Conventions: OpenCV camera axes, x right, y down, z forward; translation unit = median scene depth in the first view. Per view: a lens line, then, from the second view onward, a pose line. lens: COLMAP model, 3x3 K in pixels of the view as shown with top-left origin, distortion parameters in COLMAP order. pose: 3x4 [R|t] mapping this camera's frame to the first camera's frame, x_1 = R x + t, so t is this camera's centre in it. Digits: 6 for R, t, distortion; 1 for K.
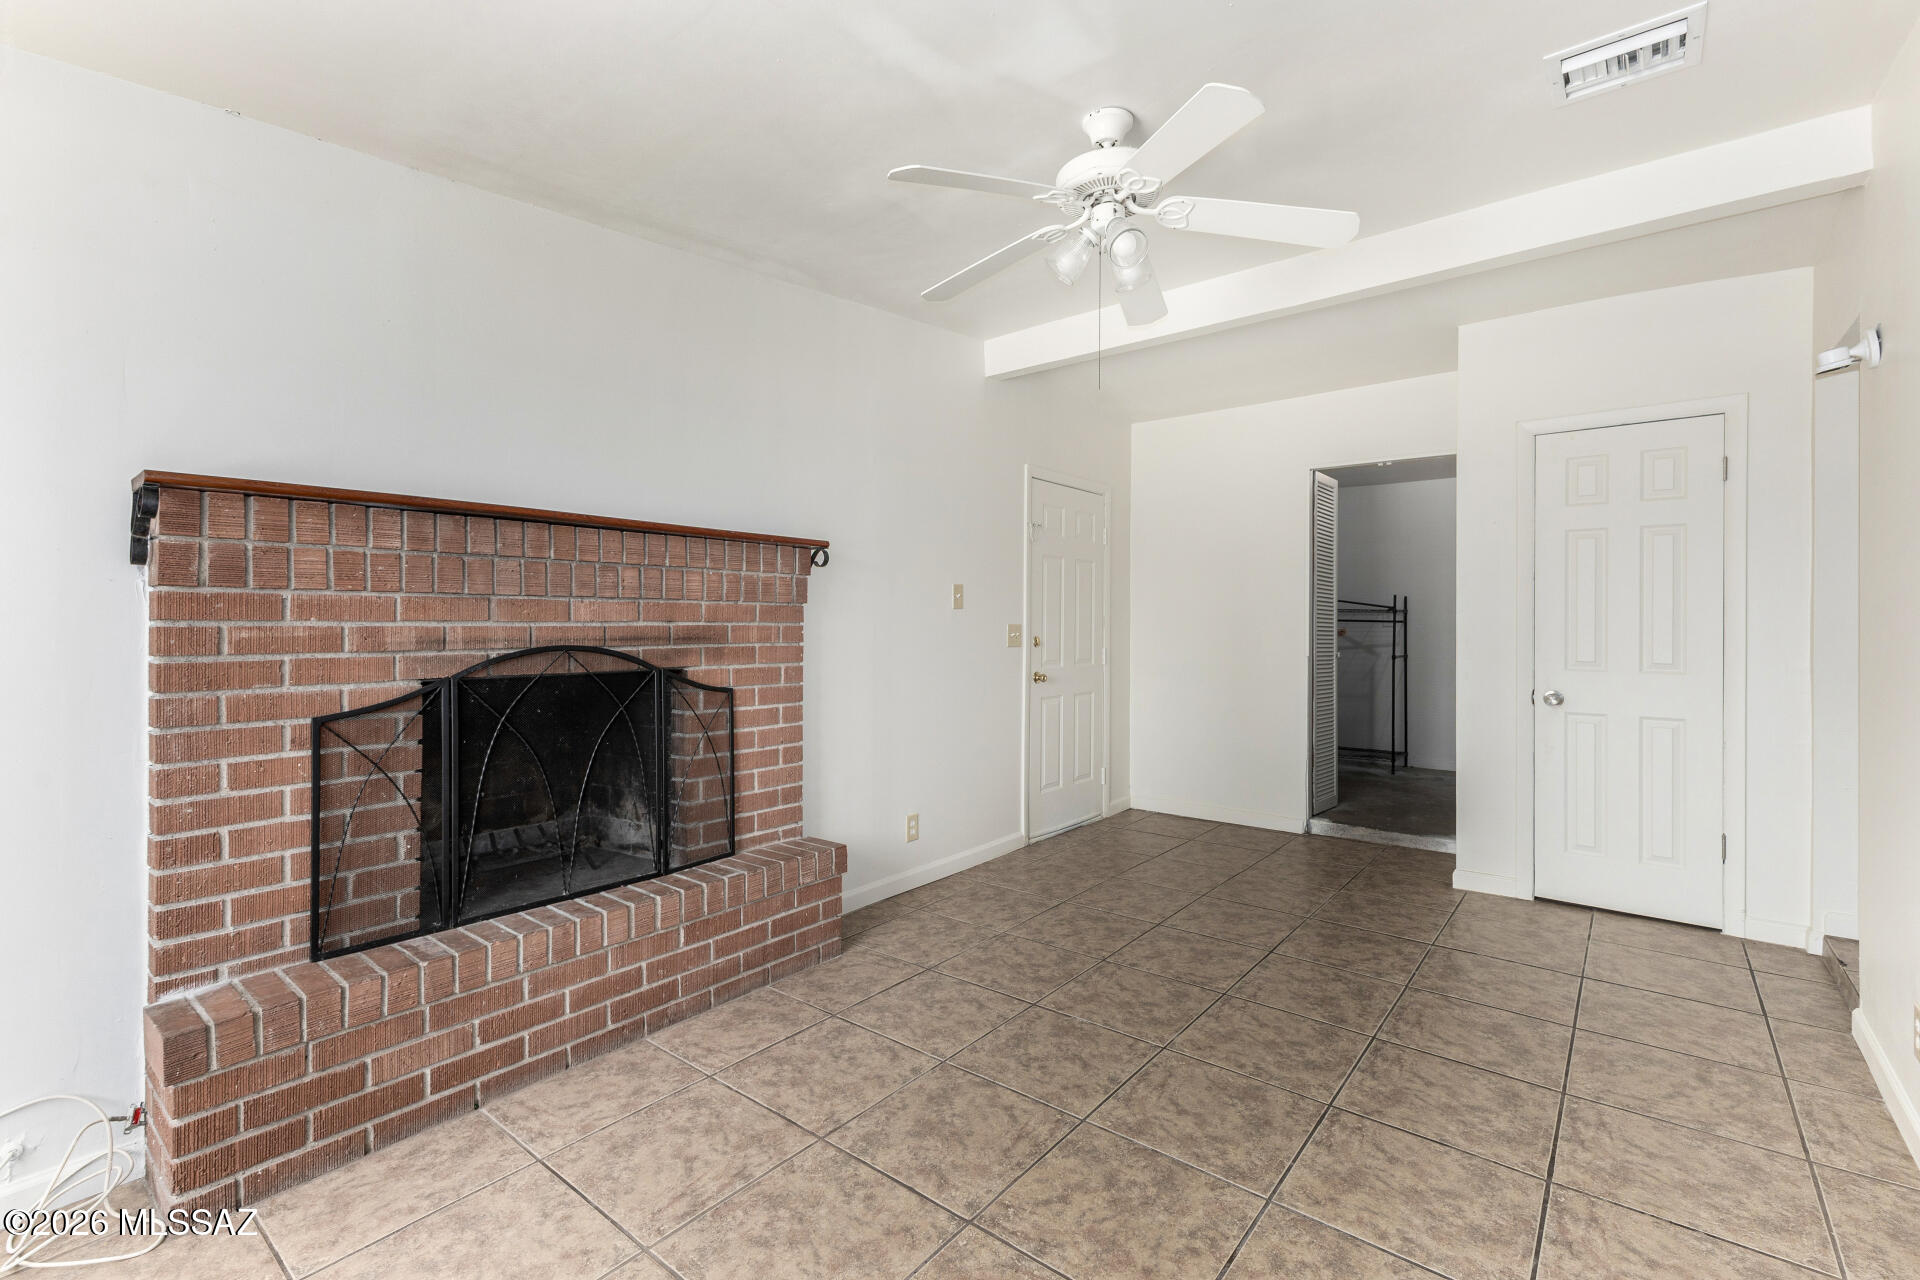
lens RADIAL K [[812.8, 0, 969.2], [0, 812.8, 622.8], [0, 0, 1]] dist [0.010948, -0.000219]
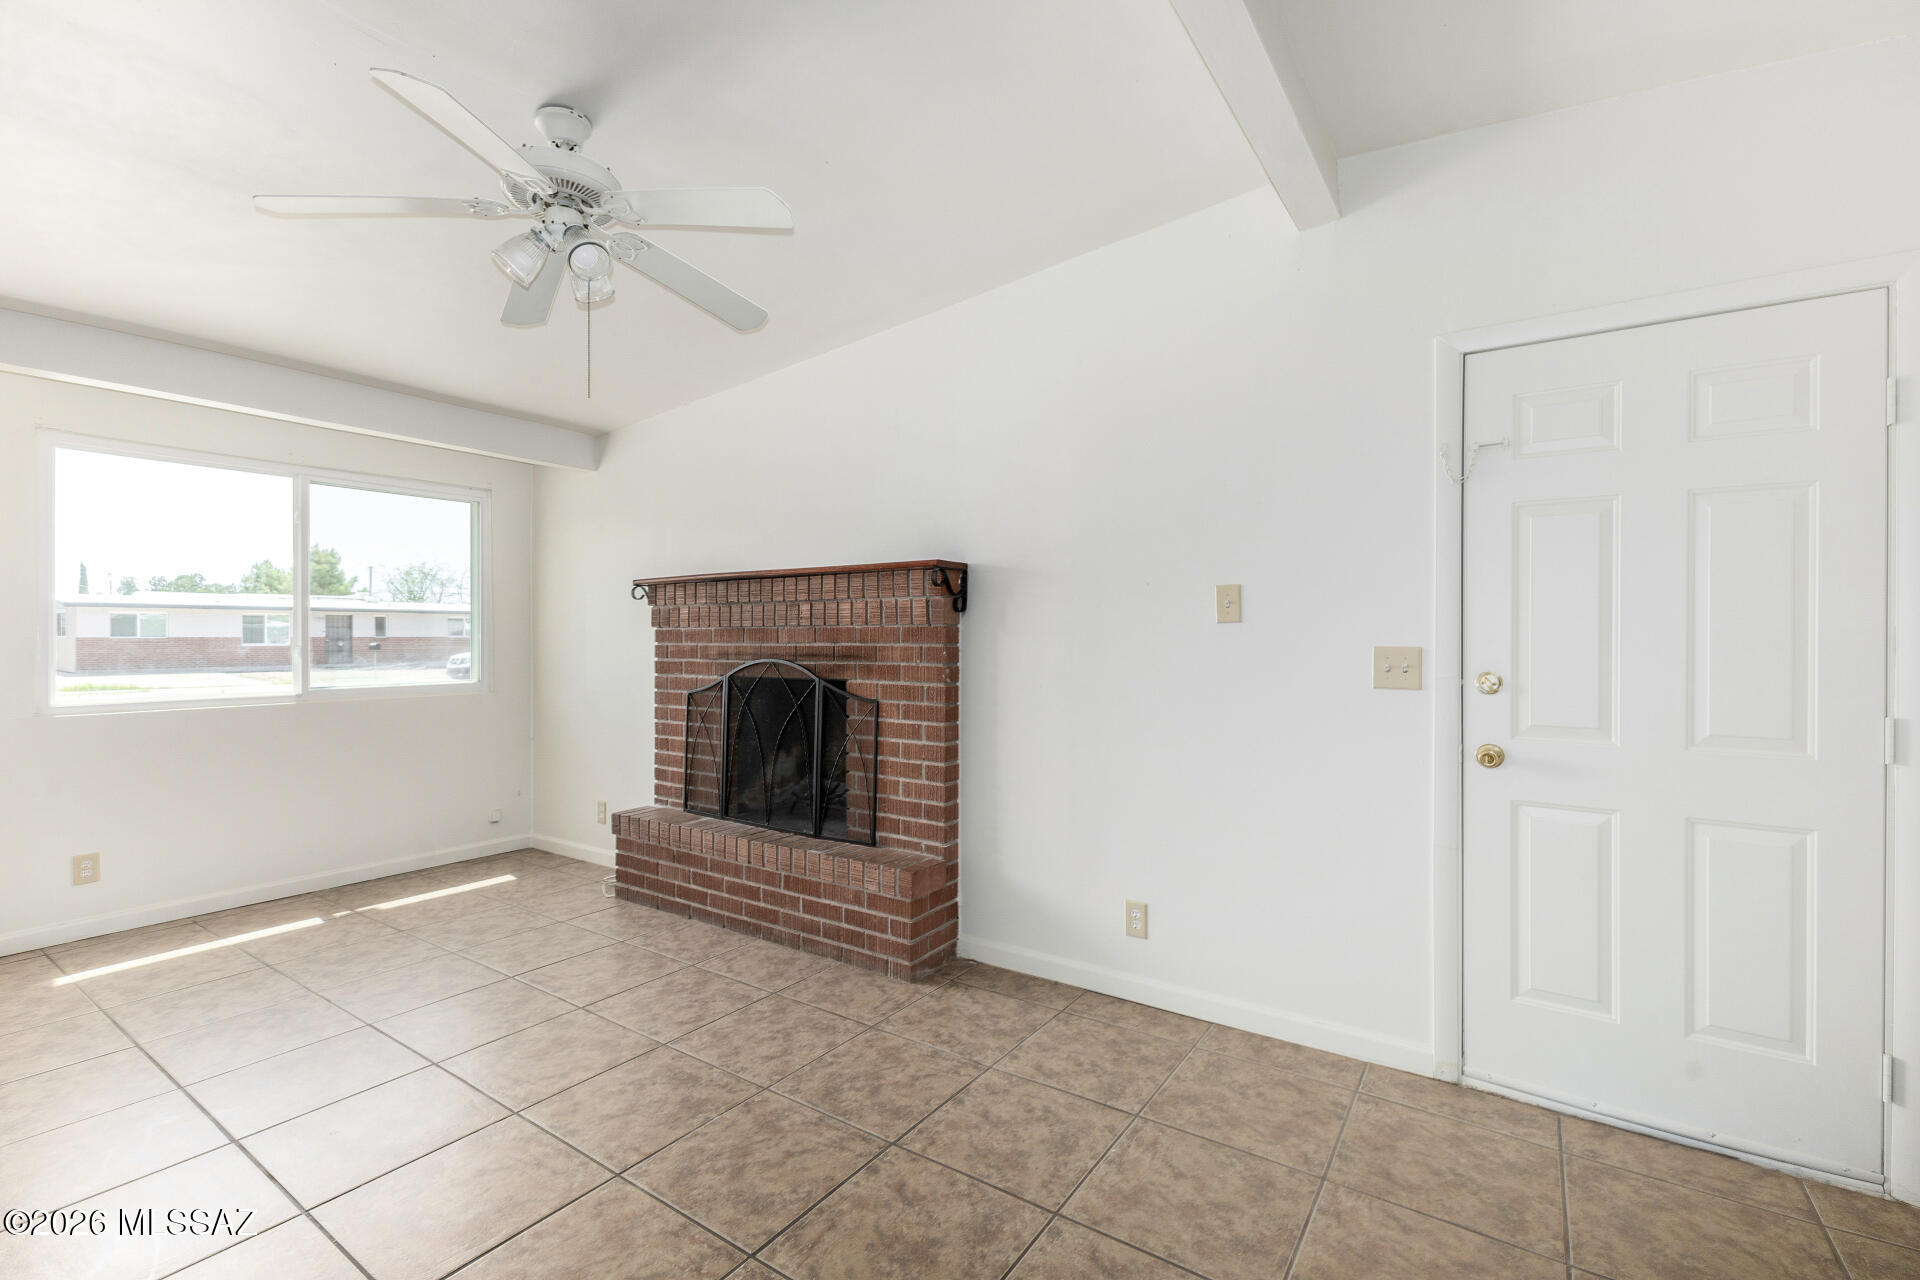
lens RADIAL K [[822.6, 0, 958.8], [0, 822.6, 637.4], [0, 0, 1]] dist [0.011921, -0.001027]
pose [[0.091768, 0.000999, -0.995780, 0.871689], [0.004517, 0.999989, 0.001420, -0.009944], [0.995770, -0.004628, 0.091763, 1.010480]]
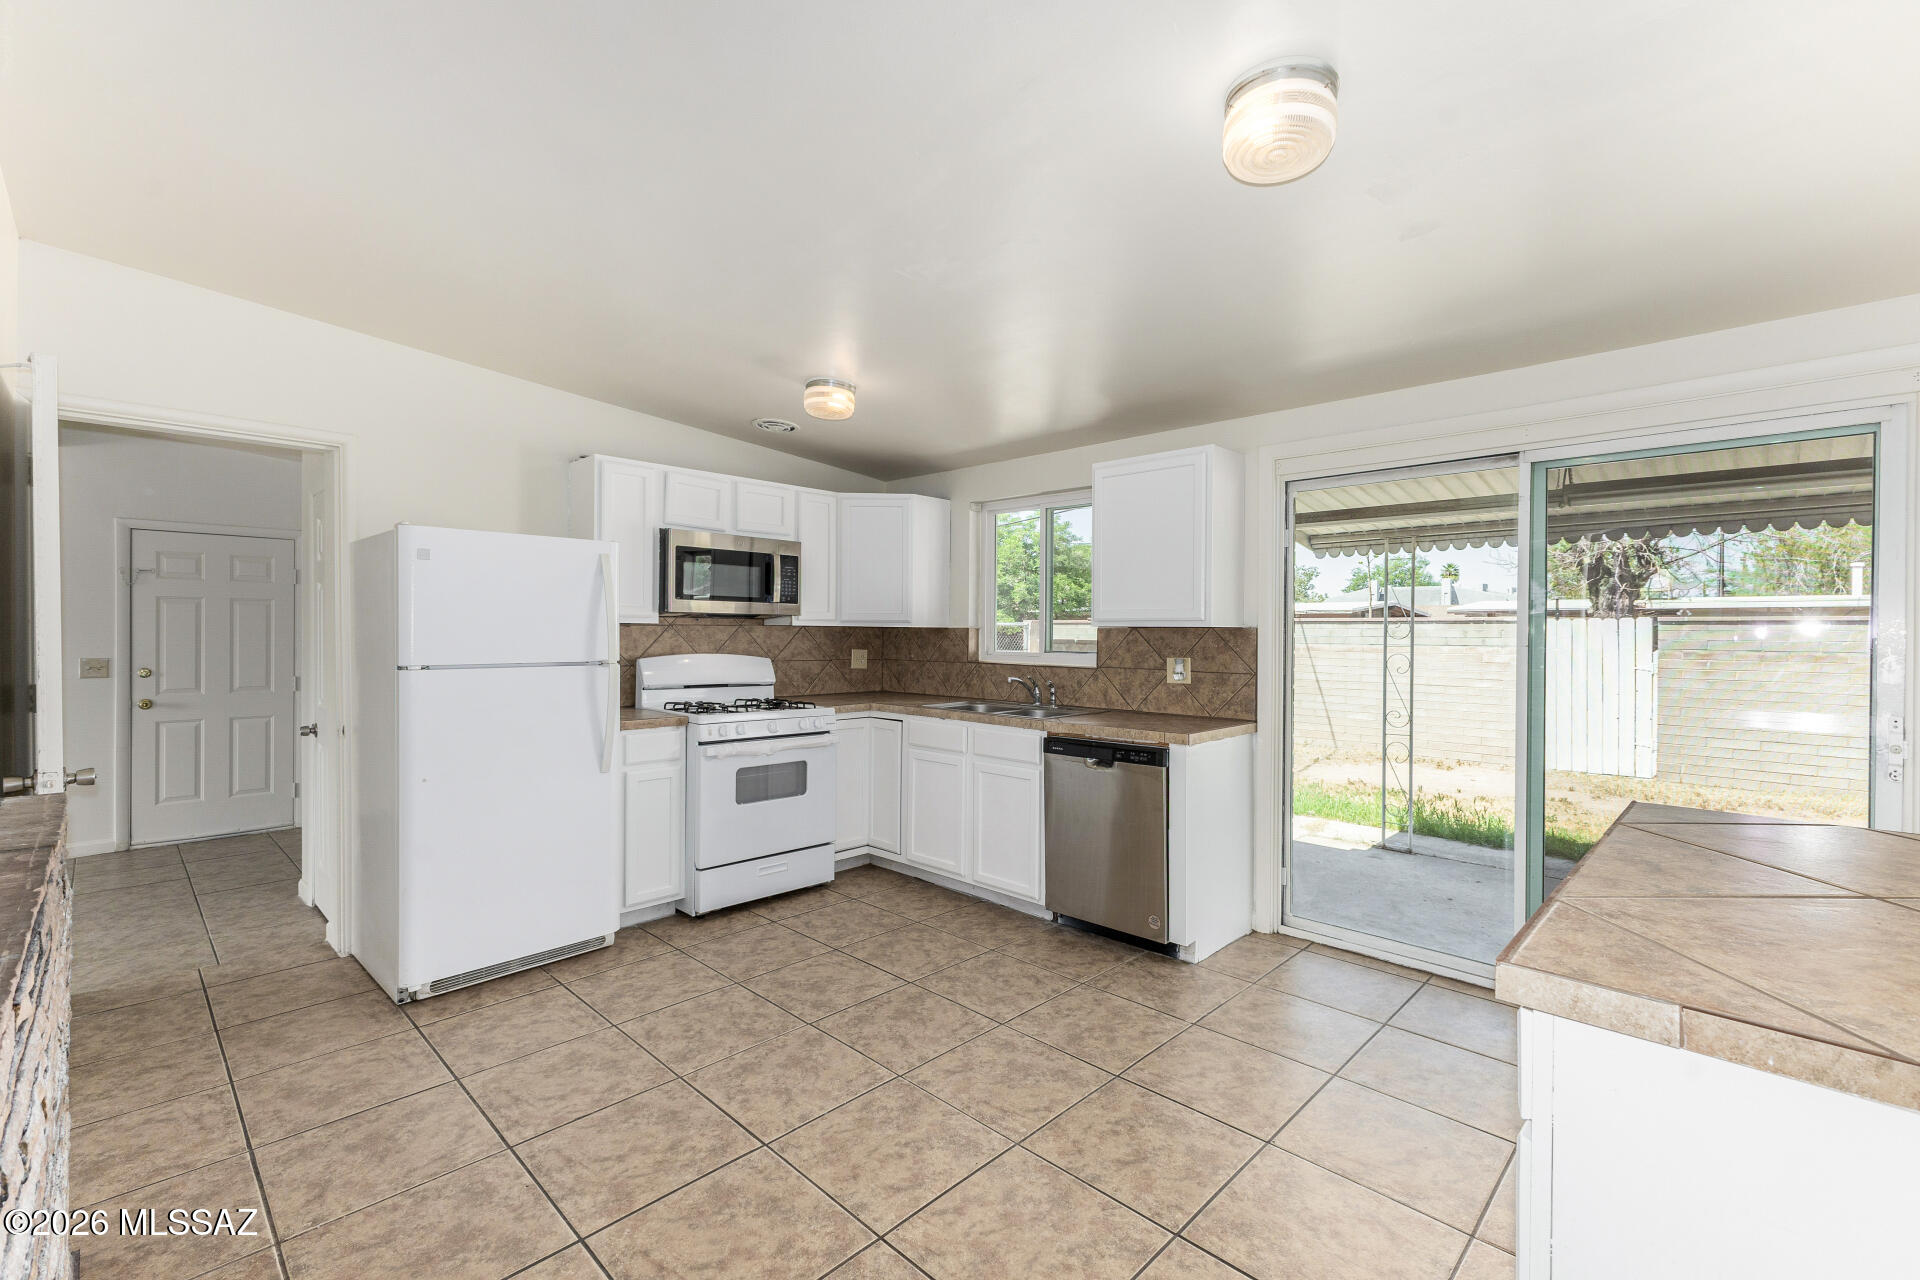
lens RADIAL K [[822.6, 0, 958.8], [0, 822.6, 637.4], [0, 0, 1]] dist [0.011921, -0.001027]
pose [[0.996522, -0.000213, -0.083326, 2.075351], [0.000740, 0.999980, 0.006294, -0.052585], [0.083323, -0.006333, 0.996502, -0.089850]]
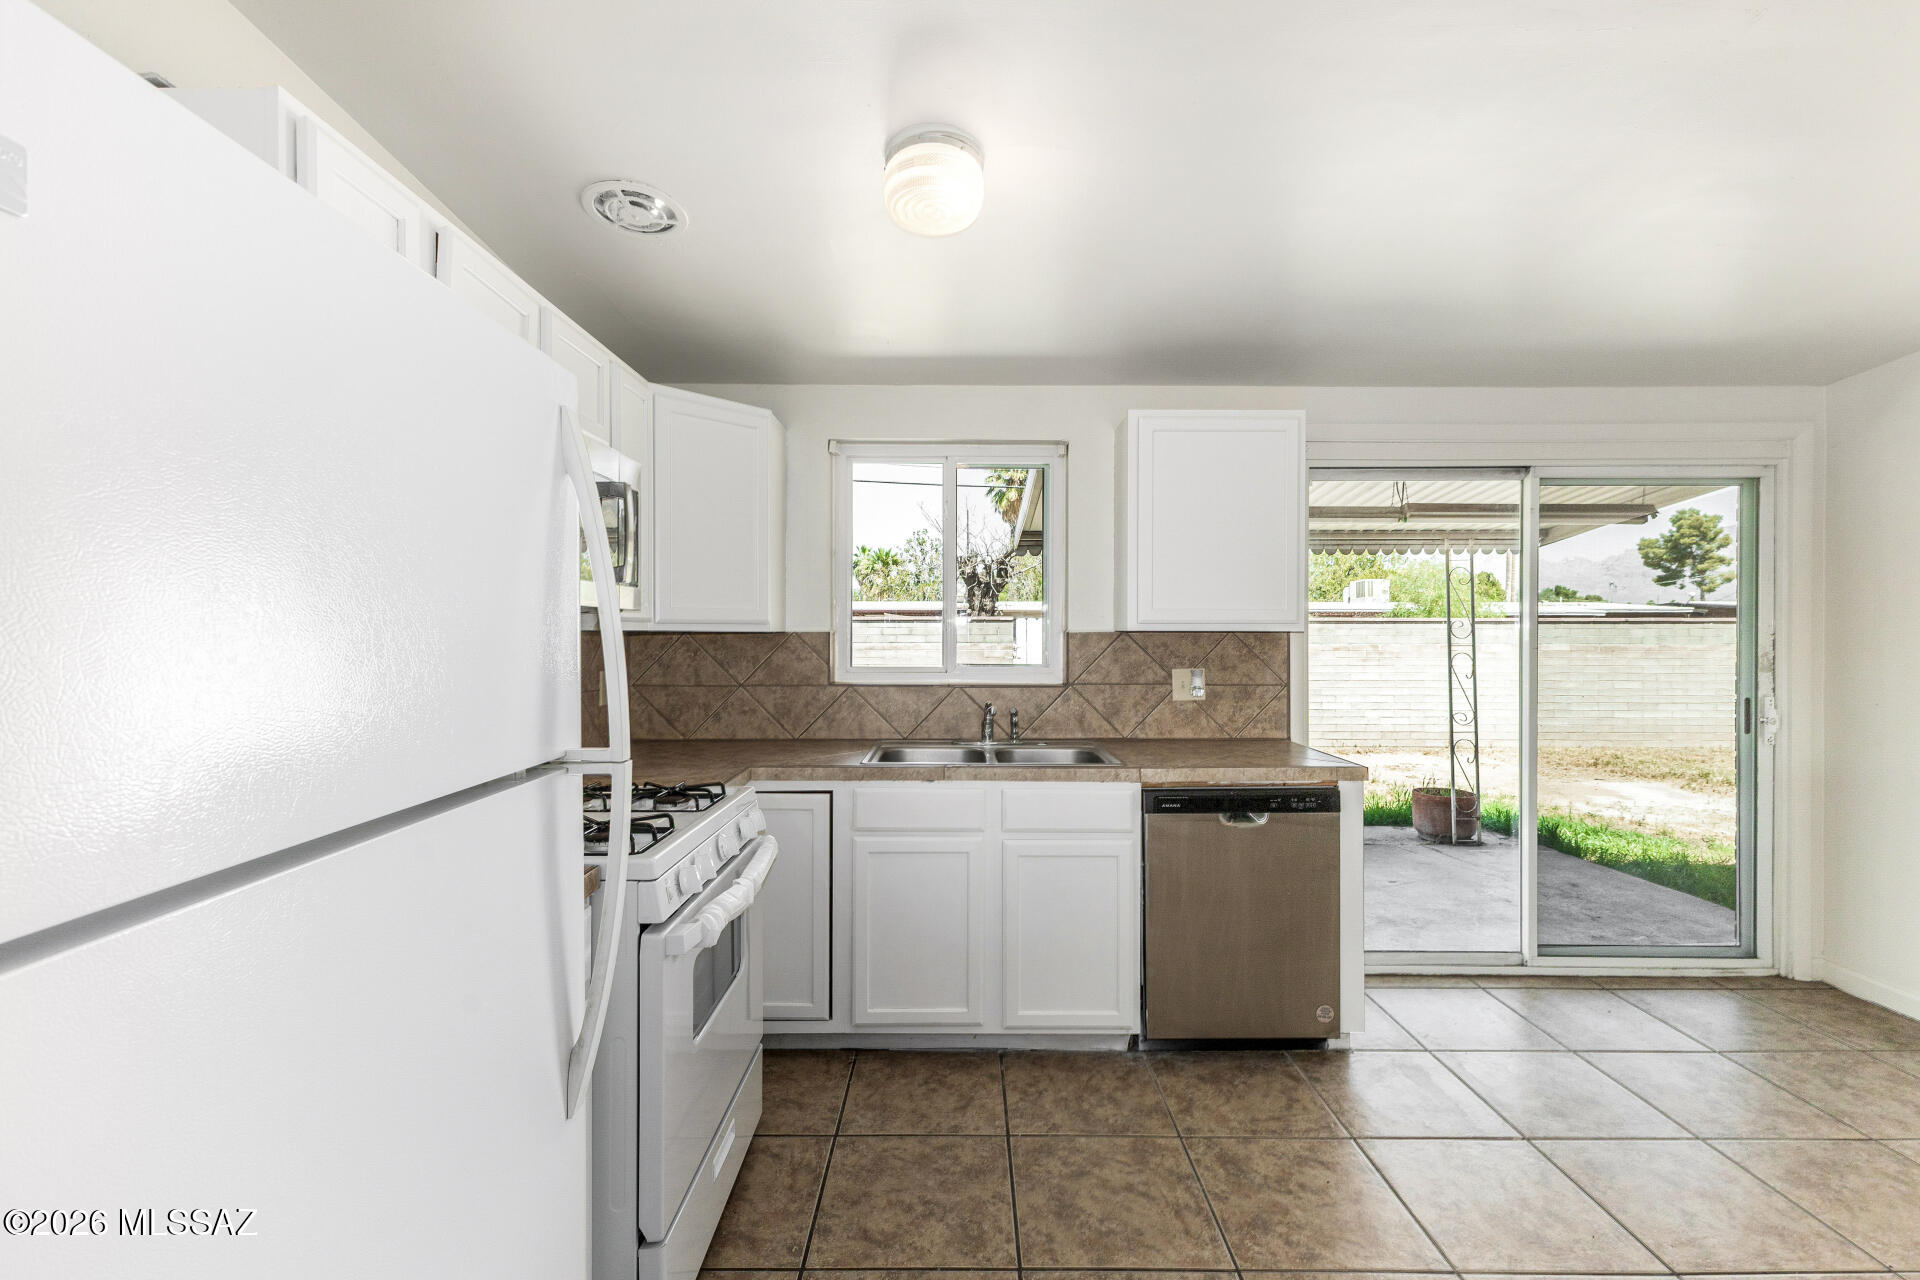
lens RADIAL K [[822.6, 0, 958.8], [0, 822.6, 637.4], [0, 0, 1]] dist [0.011921, -0.001027]
pose [[0.773501, -0.011989, 0.633681, 1.408791], [0.005019, 0.999906, 0.012791, -0.067097], [-0.633775, -0.006713, 0.773488, 0.613011]]
